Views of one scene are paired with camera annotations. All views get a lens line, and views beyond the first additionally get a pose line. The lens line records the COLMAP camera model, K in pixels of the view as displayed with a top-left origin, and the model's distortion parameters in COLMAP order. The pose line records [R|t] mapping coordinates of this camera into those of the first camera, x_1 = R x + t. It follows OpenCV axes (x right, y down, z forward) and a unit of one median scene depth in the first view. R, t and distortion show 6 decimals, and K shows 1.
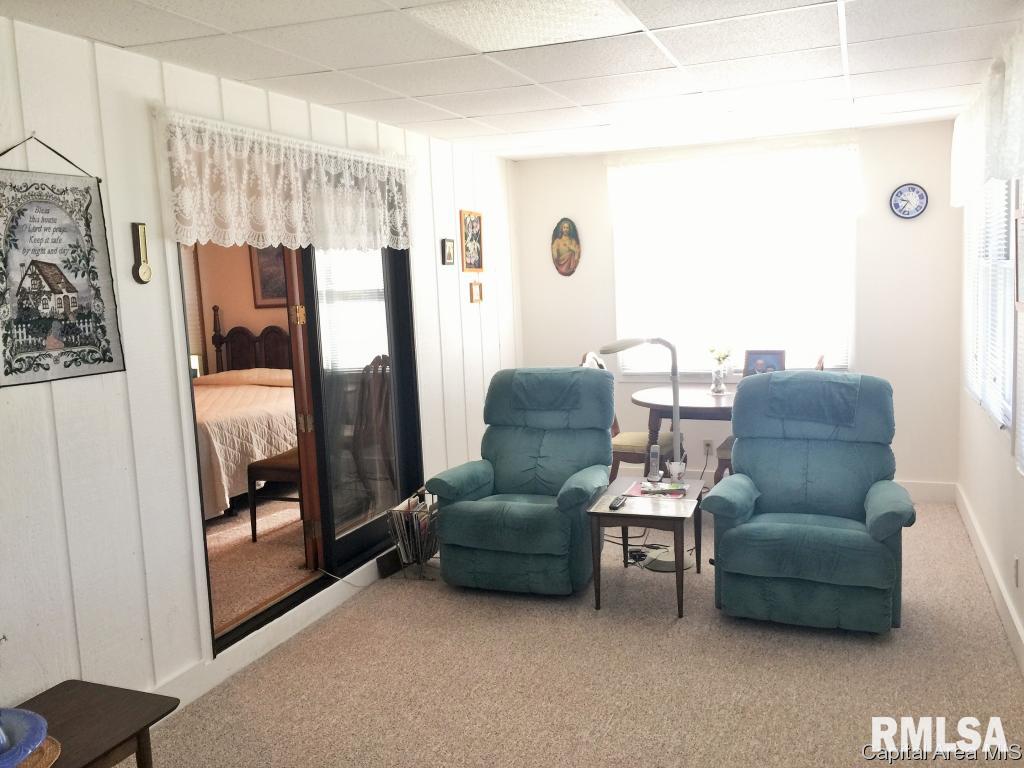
lens RADIAL K [[877.9, 0, 511.5], [0, 877.9, 377.8], [0, 0, 1]] dist [0.076401, -0.103171]
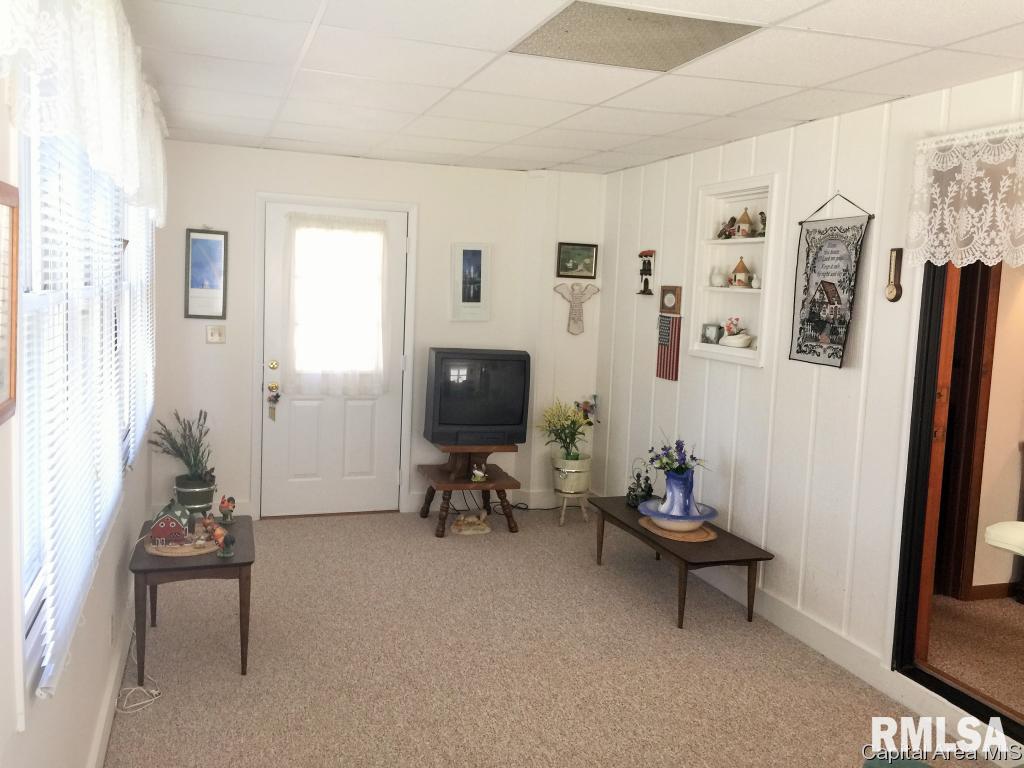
lens RADIAL K [[877.9, 0, 511.5], [0, 877.9, 377.8], [0, 0, 1]] dist [0.076401, -0.103171]
pose [[-0.759480, 0.078655, -0.645758, 0.784549], [-0.084865, 0.972201, 0.218226, -0.245048], [0.644971, 0.220541, -0.731693, 1.730520]]
